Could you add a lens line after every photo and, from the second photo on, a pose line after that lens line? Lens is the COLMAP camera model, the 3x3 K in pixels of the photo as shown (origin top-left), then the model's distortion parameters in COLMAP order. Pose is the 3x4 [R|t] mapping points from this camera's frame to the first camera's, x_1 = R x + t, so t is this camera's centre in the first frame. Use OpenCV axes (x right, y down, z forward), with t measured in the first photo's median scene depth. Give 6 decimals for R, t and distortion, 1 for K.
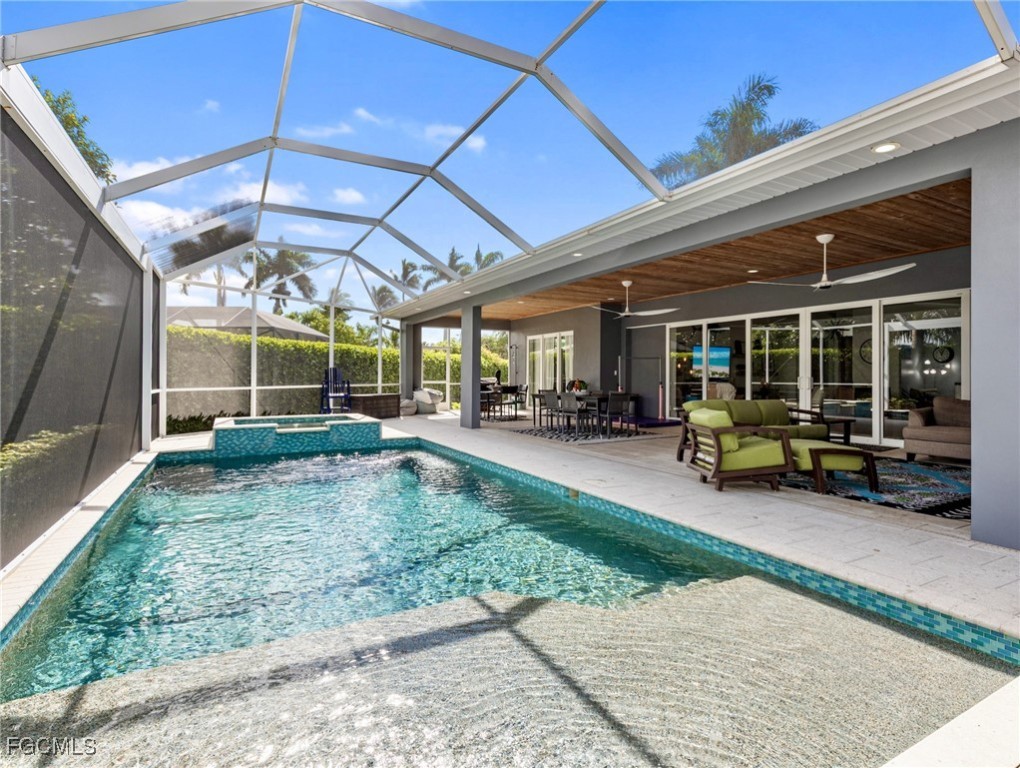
lens RADIAL K [[514.2, 0, 508.3], [0, 514.2, 377.3], [0, 0, 1]] dist [0.007152, 0.000747]
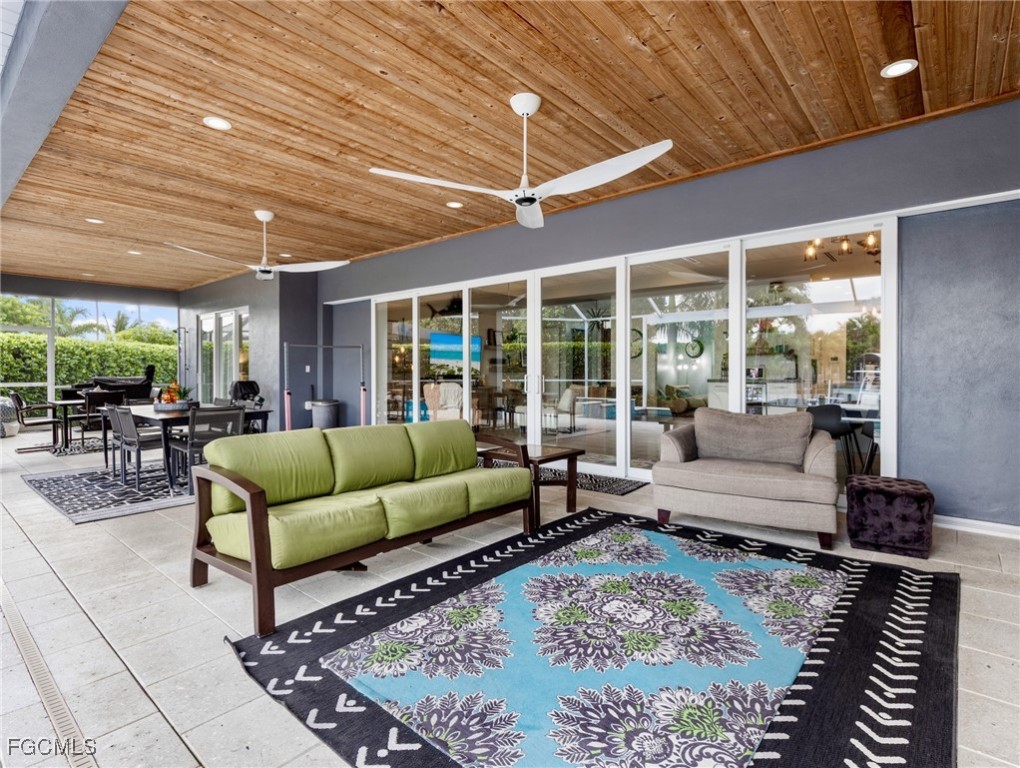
lens RADIAL K [[514.2, 0, 506.8], [0, 514.2, 379.0], [0, 0, 1]] dist [0.007152, 0.000747]
pose [[0.935453, -0.009076, 0.353334, 0.191460], [0.004873, 0.999906, 0.012784, -0.002775], [-0.353417, -0.010237, 0.935410, 0.244114]]
